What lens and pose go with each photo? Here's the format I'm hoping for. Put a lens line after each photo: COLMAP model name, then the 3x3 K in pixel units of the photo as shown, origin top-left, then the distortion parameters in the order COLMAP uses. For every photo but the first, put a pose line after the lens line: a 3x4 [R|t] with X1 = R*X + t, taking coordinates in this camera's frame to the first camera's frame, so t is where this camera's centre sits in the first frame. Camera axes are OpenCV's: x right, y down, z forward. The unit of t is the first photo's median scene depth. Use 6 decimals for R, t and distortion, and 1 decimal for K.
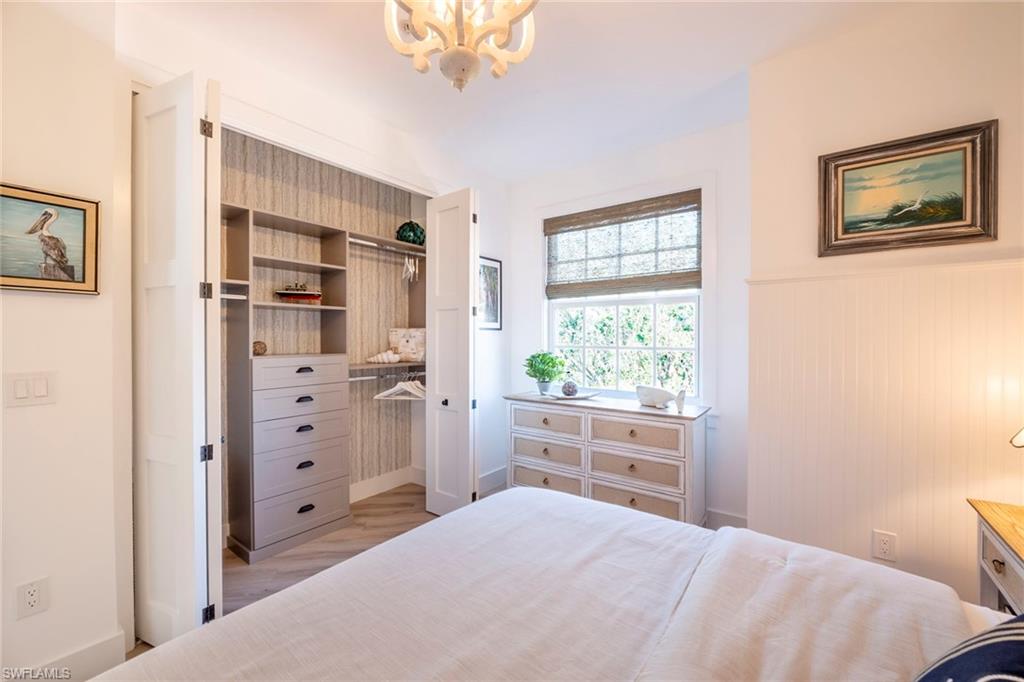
lens RADIAL K [[413.9, 0, 512.0], [0, 413.9, 341.0], [0, 0, 1]] dist [-0.000659, 0.000050]
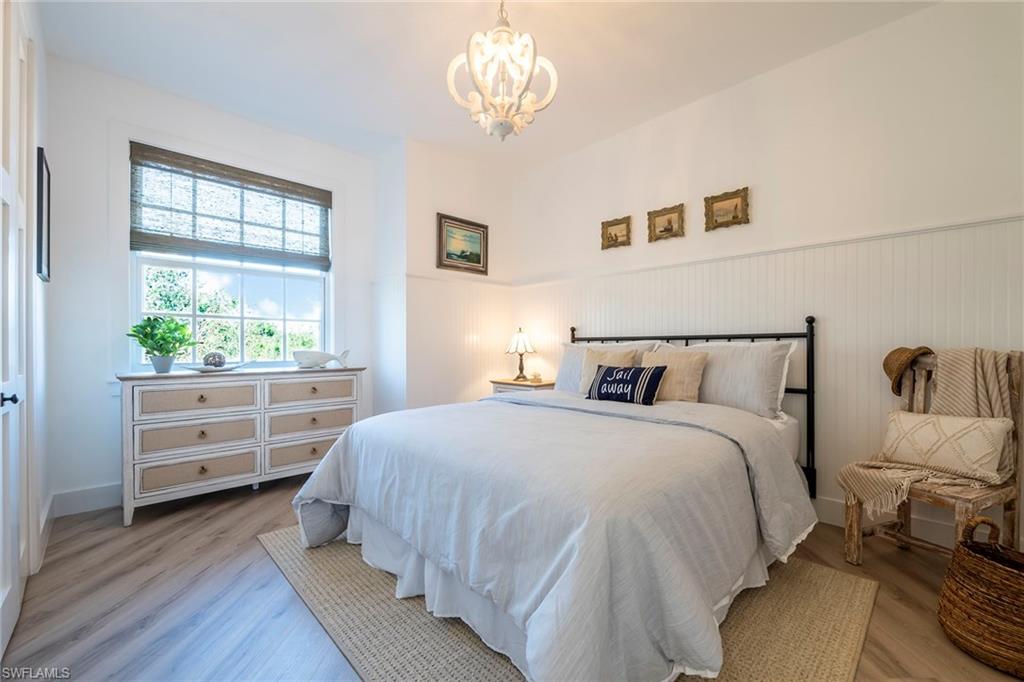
lens RADIAL K [[413.9, 0, 512.0], [0, 413.9, 341.0], [0, 0, 1]] dist [-0.000659, 0.000050]
pose [[0.166606, -0.009698, 0.985976, -0.673346], [-0.006960, 0.999915, 0.011011, 0.064474], [-0.985999, -0.008697, 0.166524, 0.246628]]
